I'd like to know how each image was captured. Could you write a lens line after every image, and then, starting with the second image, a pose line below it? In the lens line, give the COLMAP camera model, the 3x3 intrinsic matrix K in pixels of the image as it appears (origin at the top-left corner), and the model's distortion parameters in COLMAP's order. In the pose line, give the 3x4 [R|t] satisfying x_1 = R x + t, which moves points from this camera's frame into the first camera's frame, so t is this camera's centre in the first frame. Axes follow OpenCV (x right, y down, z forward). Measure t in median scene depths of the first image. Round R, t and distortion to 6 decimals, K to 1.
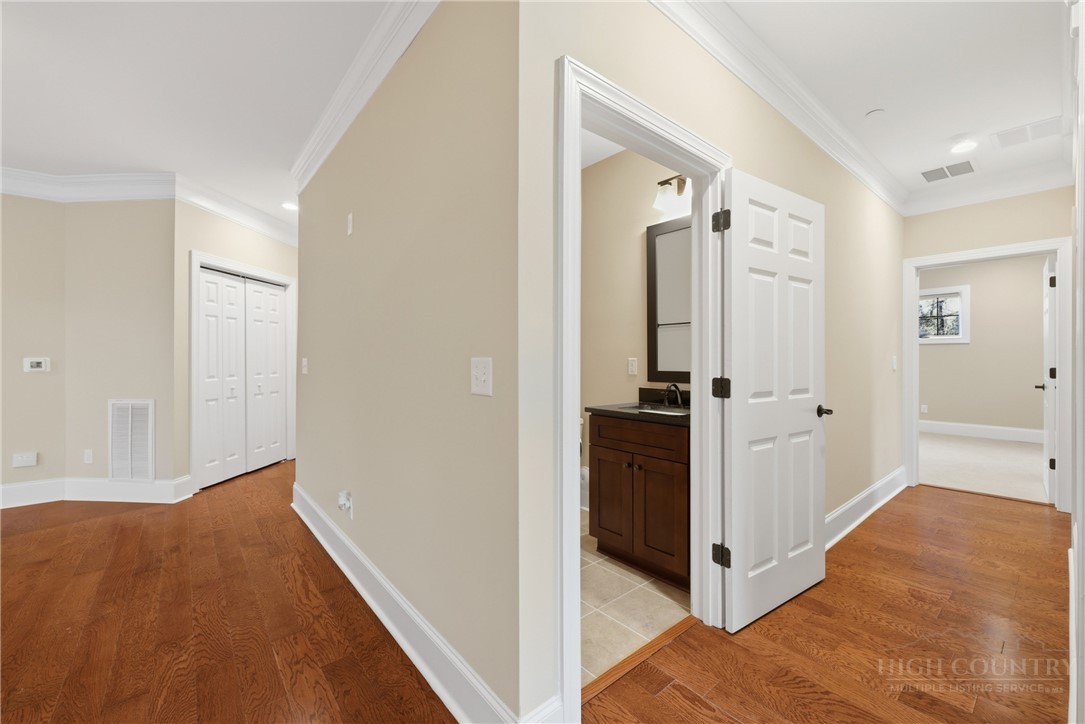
lens RADIAL K [[434.0, 0, 529.0], [0, 434.0, 360.1], [0, 0, 1]] dist [-0.003183, -0.000243]
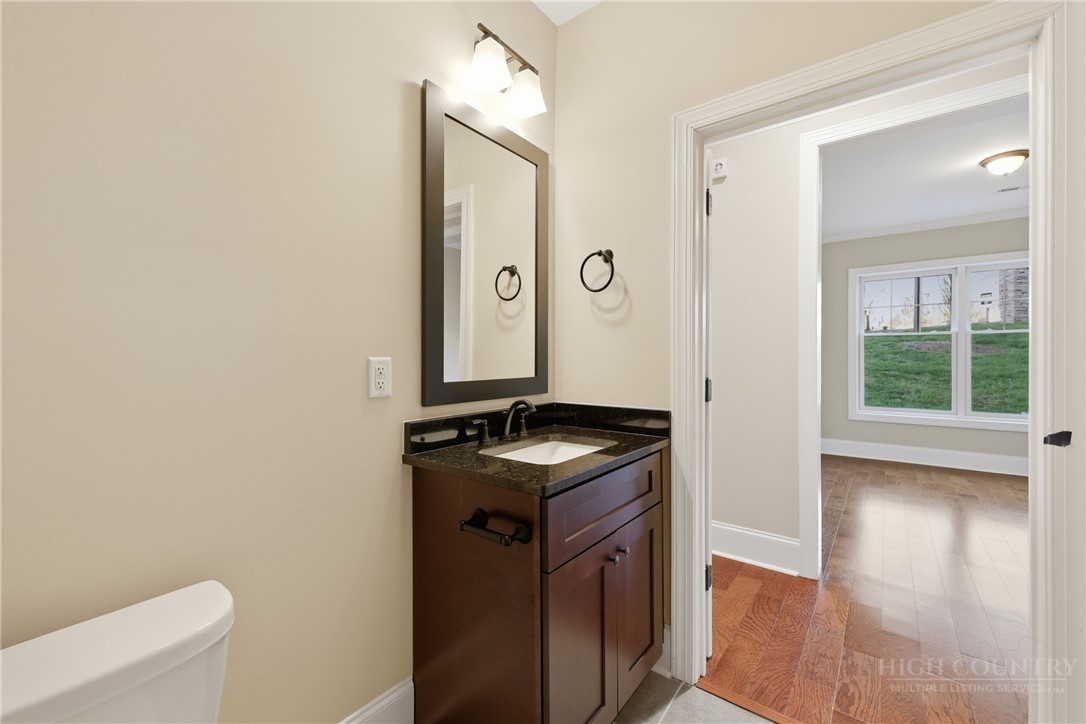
lens RADIAL K [[434.4, 0, 541.0], [0, 434.4, 360.0], [0, 0, 1]] dist [-0.003183, -0.000243]
pose [[-0.218558, -0.005065, 0.975811, -0.188196], [-0.000618, 0.999987, 0.005052, -0.004386], [-0.975824, 0.000501, -0.218558, 0.805379]]
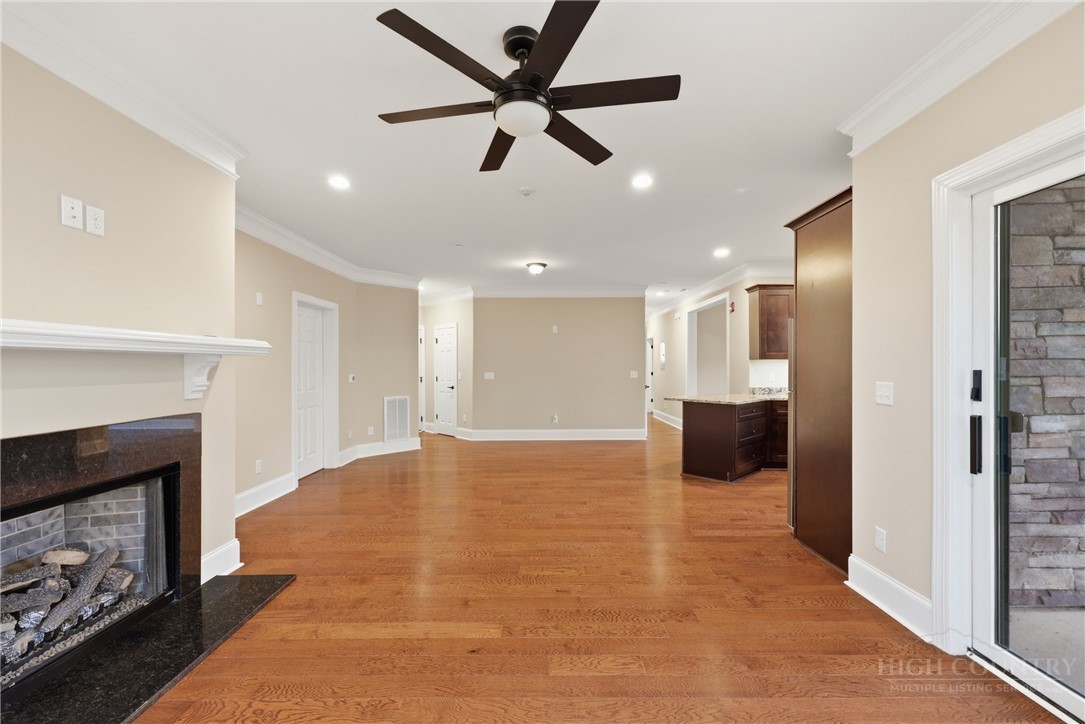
lens RADIAL K [[456.8, 0, 549.5], [0, 456.8, 366.6], [0, 0, 1]] dist [0.000087, -0.000509]
pose [[0.613020, -0.002102, 0.790064, -2.129659], [0.004255, 0.999991, -0.000641, -0.031328], [-0.790056, 0.003754, 0.613024, -0.709673]]
